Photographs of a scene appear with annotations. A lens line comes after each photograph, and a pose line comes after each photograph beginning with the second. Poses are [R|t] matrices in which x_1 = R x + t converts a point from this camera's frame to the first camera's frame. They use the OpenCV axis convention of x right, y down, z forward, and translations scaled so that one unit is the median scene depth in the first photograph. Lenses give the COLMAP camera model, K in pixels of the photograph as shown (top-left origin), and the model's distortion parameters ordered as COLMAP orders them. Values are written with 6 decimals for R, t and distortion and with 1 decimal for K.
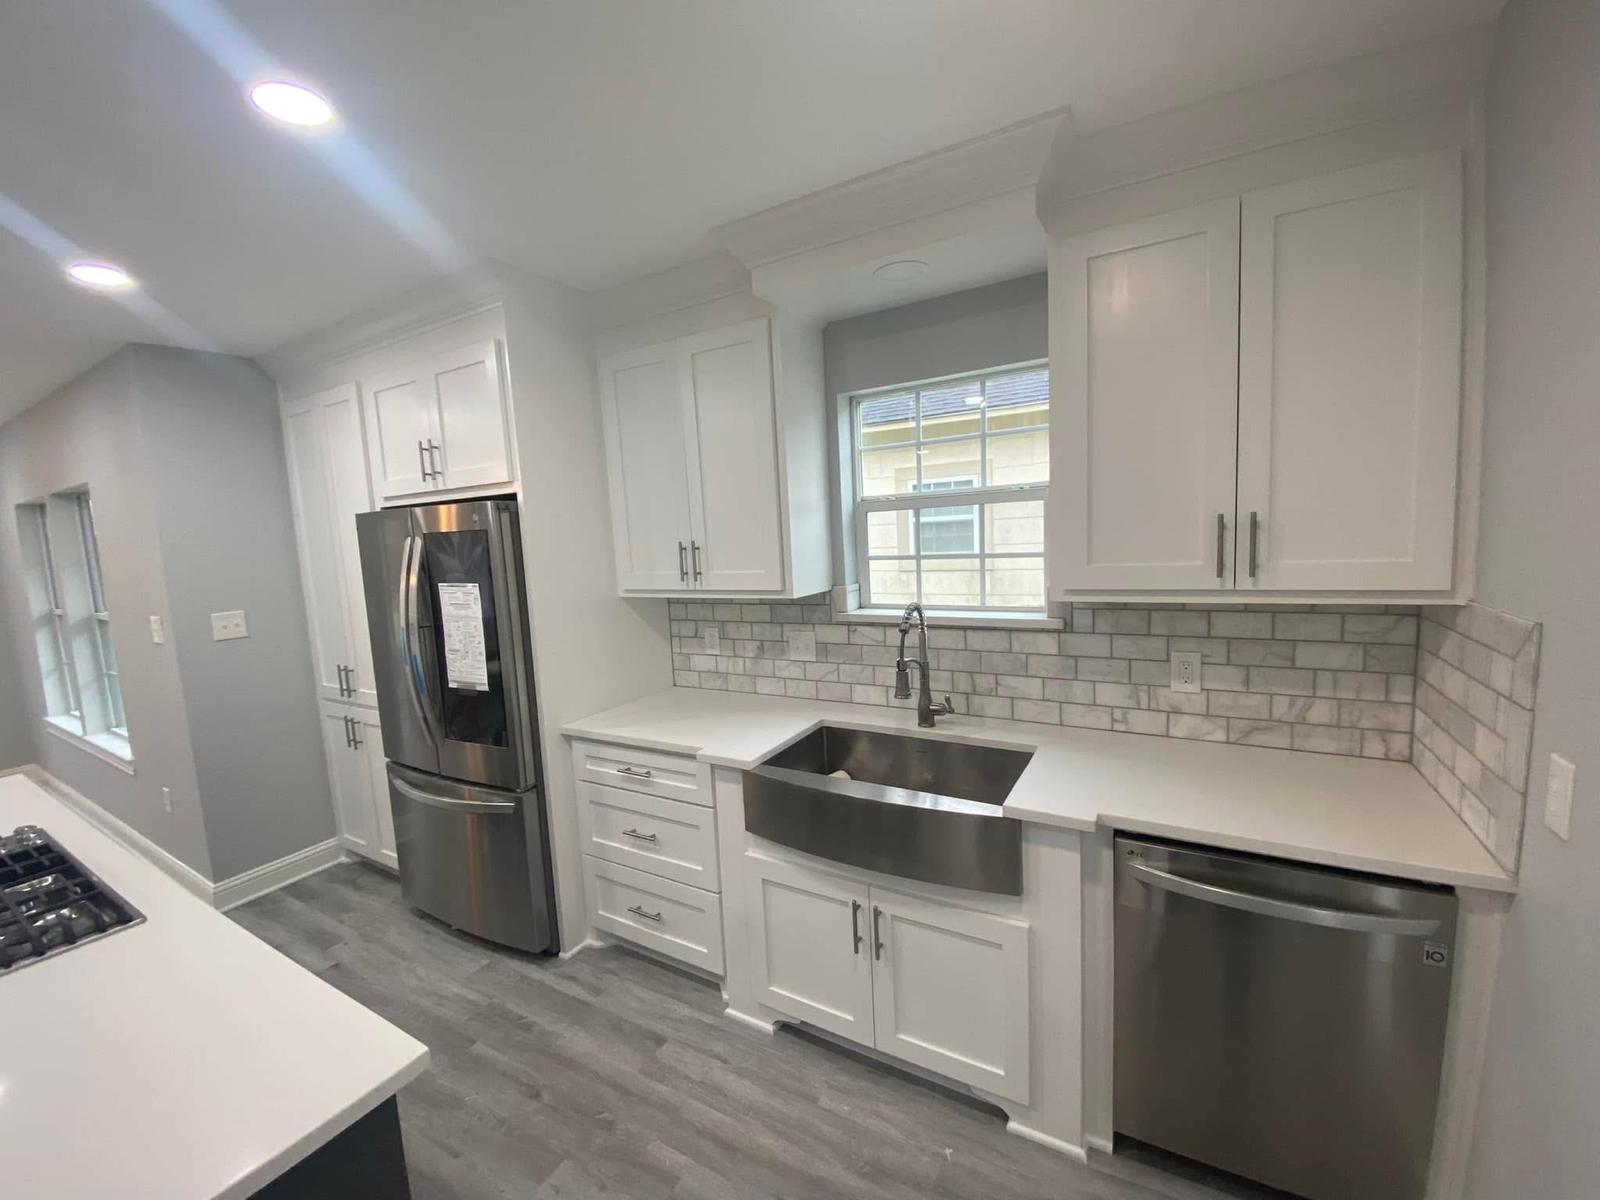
lens RADIAL K [[648.7, 0, 800.0], [0, 648.7, 600.0], [0, 0, 1]] dist [0.025654, -0.023034]
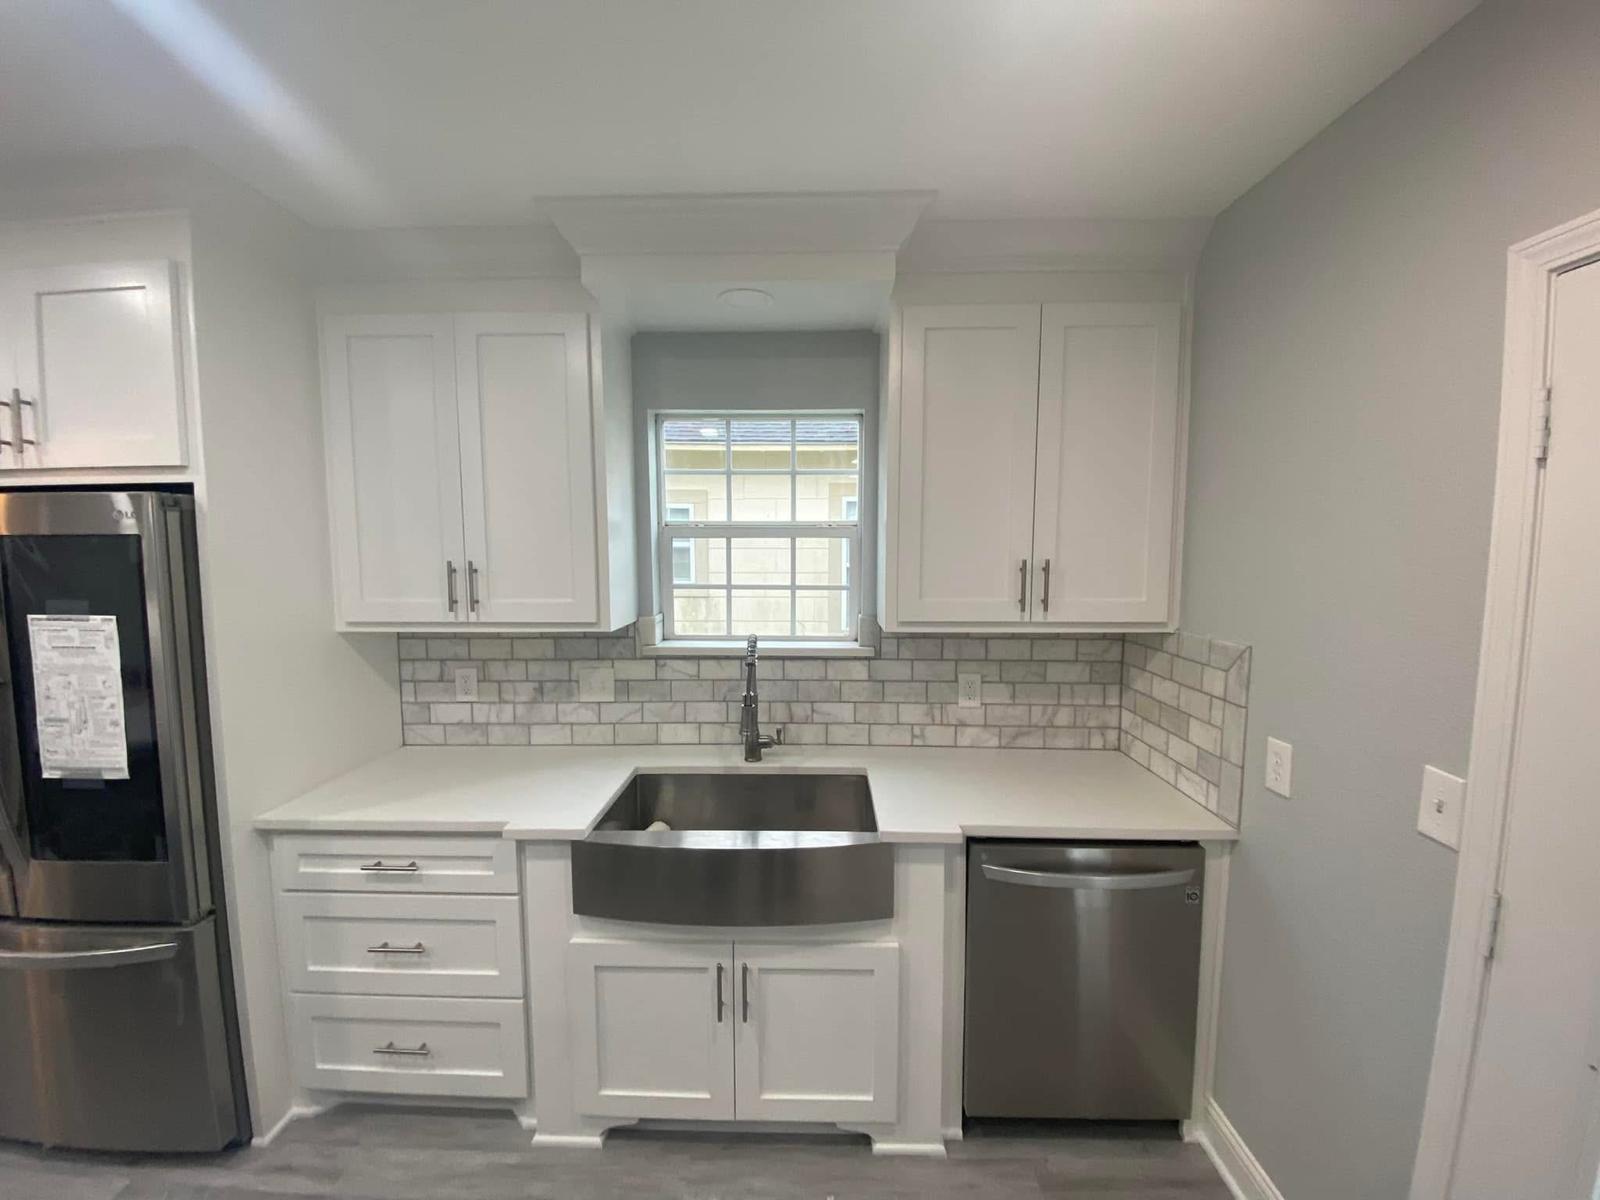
lens RADIAL K [[648.7, 0, 800.0], [0, 648.7, 600.0], [0, 0, 1]] dist [0.025654, -0.023034]
pose [[0.876053, 0.008371, 0.482143, -0.218368], [0.008767, 0.999408, -0.033280, -0.014327], [-0.482135, 0.033382, 0.875460, 0.103976]]
